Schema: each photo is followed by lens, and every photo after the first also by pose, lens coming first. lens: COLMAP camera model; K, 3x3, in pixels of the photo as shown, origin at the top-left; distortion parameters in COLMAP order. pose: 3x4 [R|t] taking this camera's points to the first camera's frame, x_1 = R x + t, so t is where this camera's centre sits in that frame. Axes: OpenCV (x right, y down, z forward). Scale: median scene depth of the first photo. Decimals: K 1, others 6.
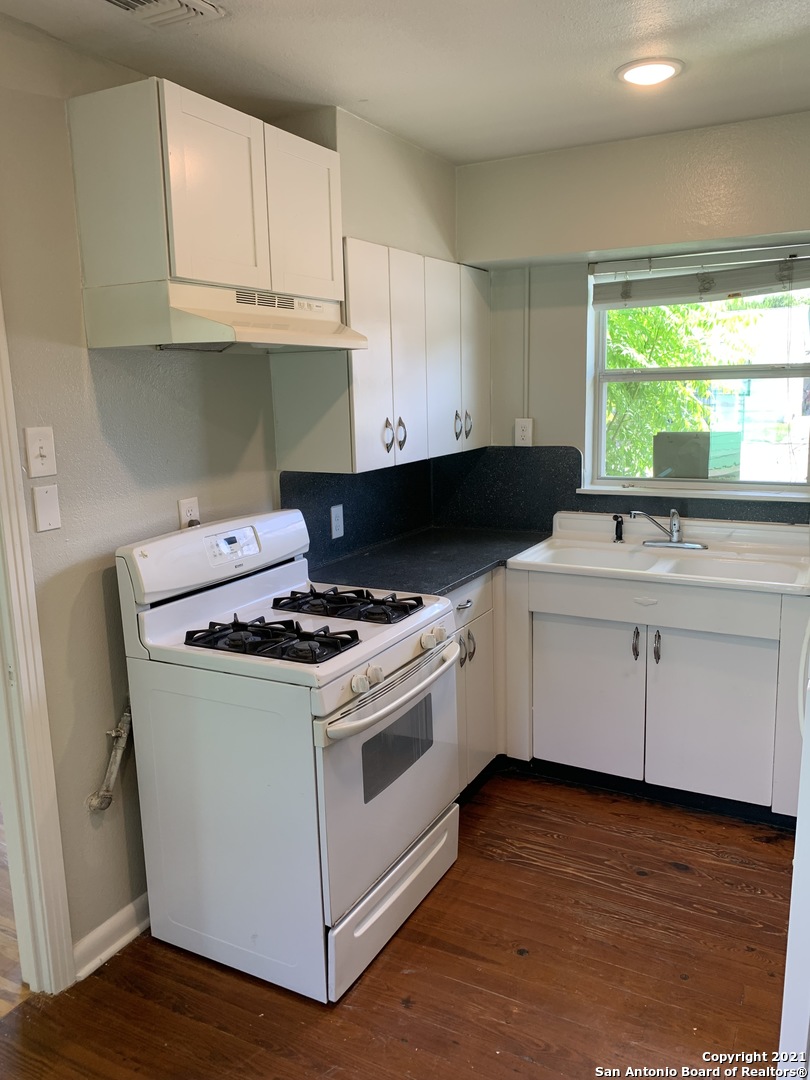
lens RADIAL K [[815.0, 0, 404.4], [0, 815.0, 516.5], [0, 0, 1]] dist [-0.010110, -0.000463]
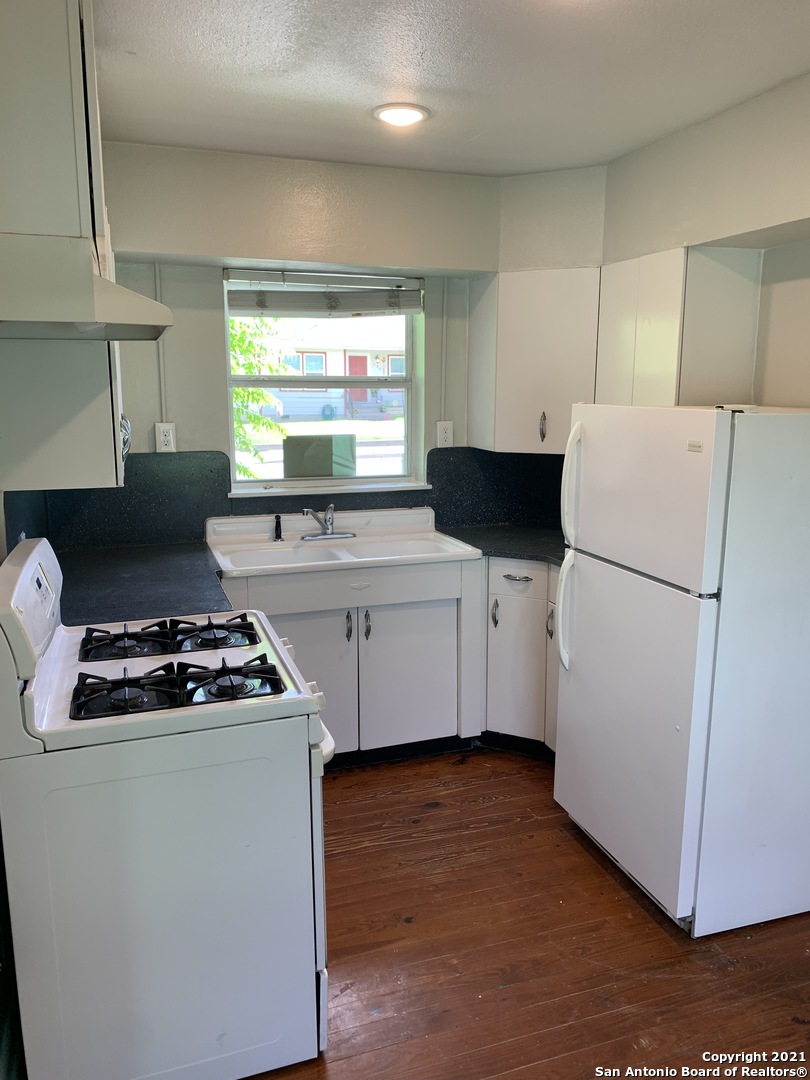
lens RADIAL K [[825.4, 0, 405.3], [0, 825.4, 520.7], [0, 0, 1]] dist [0.091282, -0.126290]
pose [[0.671180, -0.095504, 0.735116, -0.452908], [0.099340, 0.994309, 0.038477, -0.020996], [-0.734608, 0.047202, 0.676848, 0.171944]]
